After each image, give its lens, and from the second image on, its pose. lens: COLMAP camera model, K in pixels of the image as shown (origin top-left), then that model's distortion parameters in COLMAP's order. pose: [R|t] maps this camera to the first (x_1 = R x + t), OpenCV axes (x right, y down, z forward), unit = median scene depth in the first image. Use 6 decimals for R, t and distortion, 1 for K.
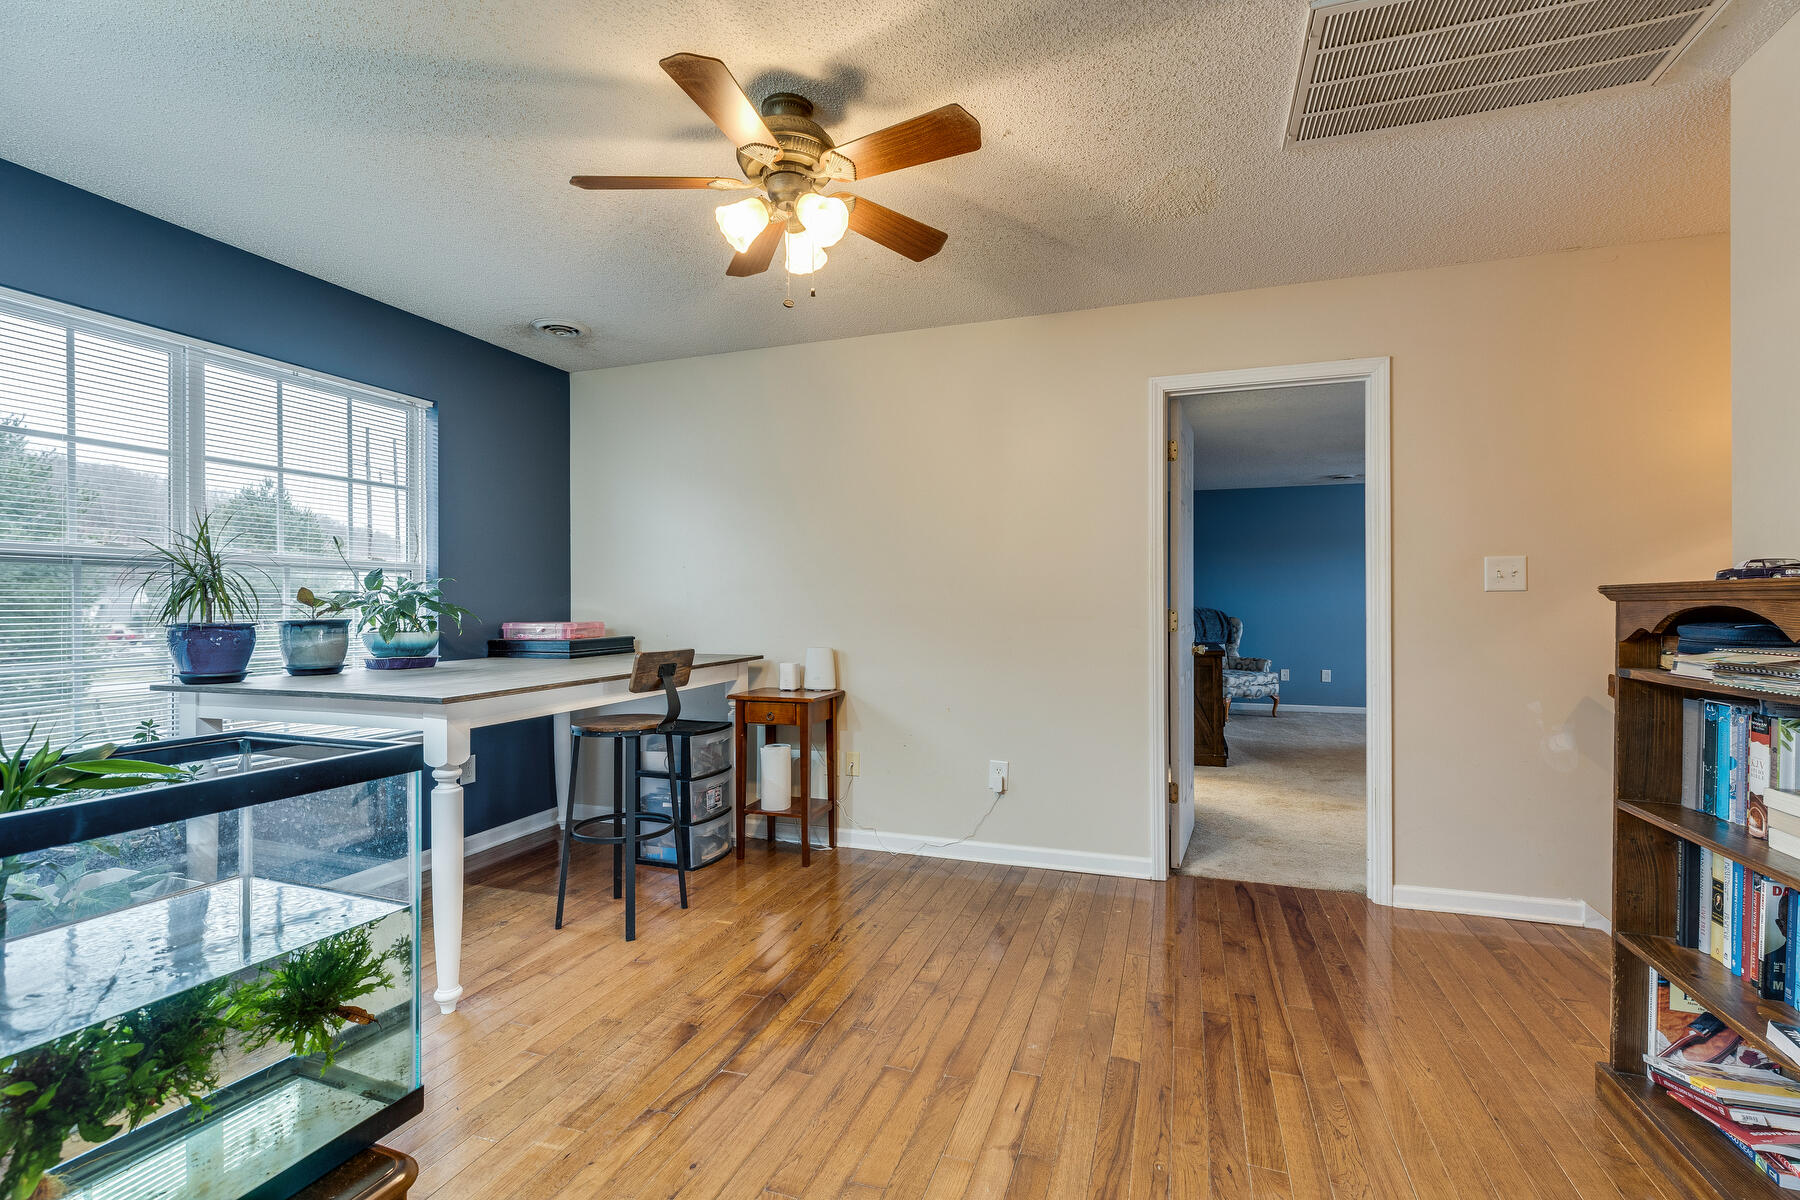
lens RADIAL K [[816.9, 0, 891.8], [0, 816.9, 605.1], [0, 0, 1]] dist [0.003937, 0.000135]
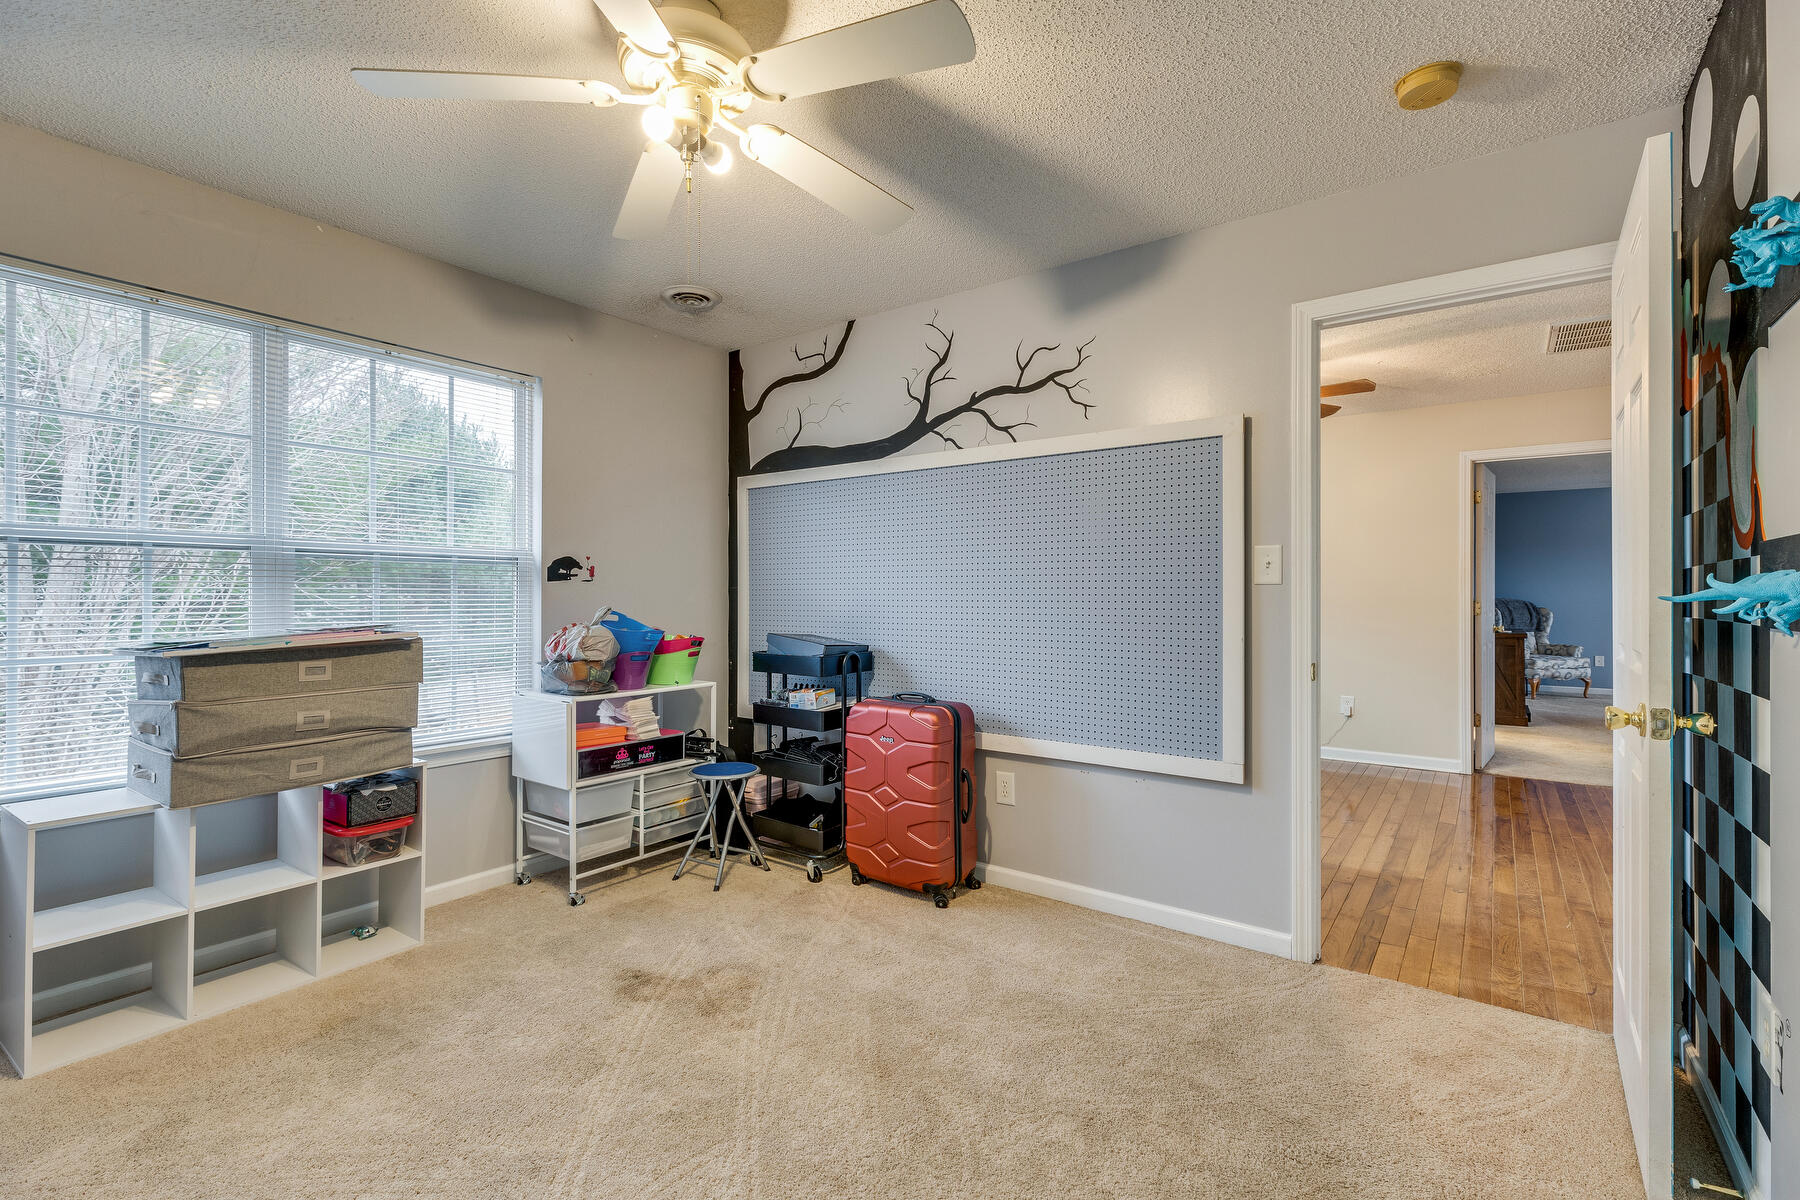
lens RADIAL K [[816.9, 0, 911.0], [0, 816.9, 589.9], [0, 0, 1]] dist [0.003937, 0.000135]
pose [[0.962430, 0.004272, -0.271495, -0.155246], [-0.005054, 0.999985, -0.002181, -0.000435], [0.271482, 0.003471, 0.962437, -0.454995]]
